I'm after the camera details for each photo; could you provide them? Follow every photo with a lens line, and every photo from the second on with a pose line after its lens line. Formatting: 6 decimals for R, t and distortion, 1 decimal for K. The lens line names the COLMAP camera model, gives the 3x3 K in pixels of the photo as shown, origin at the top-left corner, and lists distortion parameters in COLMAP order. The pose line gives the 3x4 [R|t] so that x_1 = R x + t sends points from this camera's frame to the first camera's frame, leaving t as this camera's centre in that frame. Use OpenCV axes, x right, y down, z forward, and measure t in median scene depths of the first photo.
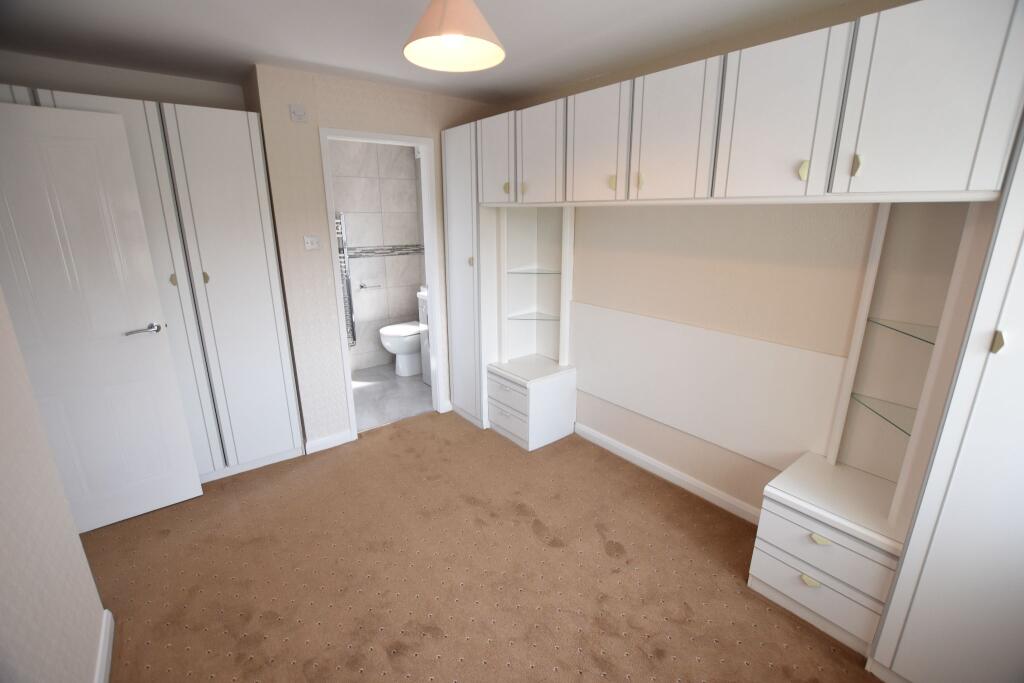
lens RADIAL K [[452.7, 0, 512.0], [0, 452.7, 341.5], [0, 0, 1]] dist [-0.001048, -0.000062]
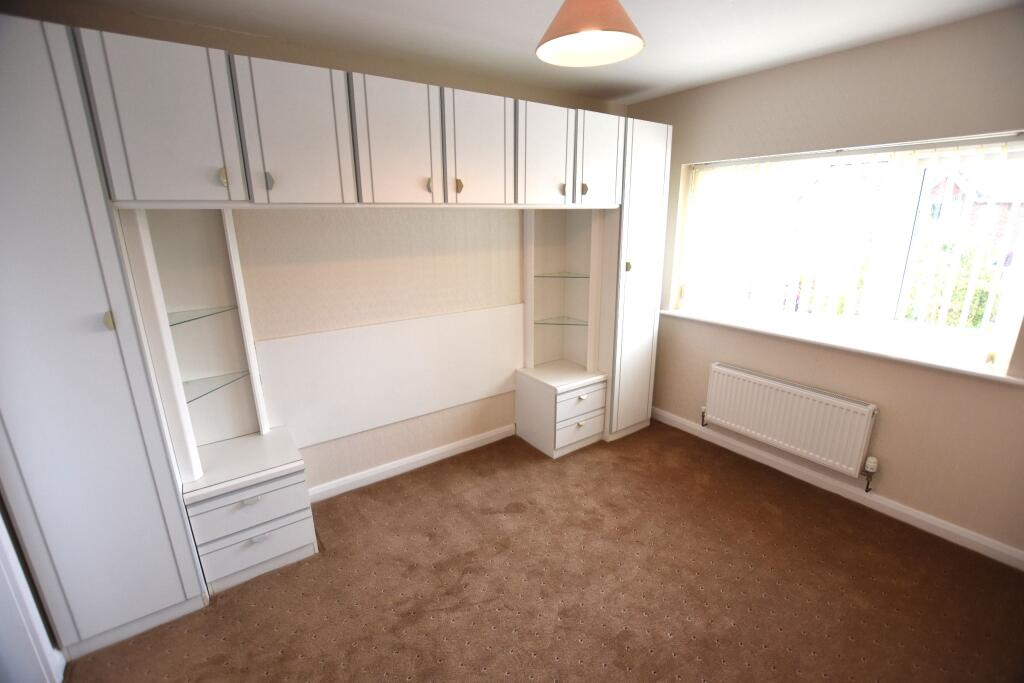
lens RADIAL K [[452.7, 0, 512.0], [0, 452.7, 341.5], [0, 0, 1]] dist [-0.001048, -0.000062]
pose [[0.054613, -0.263793, 0.963032, -0.811950], [0.284906, 0.928494, 0.238176, -0.220662], [-0.956998, 0.261366, 0.125865, 0.798896]]
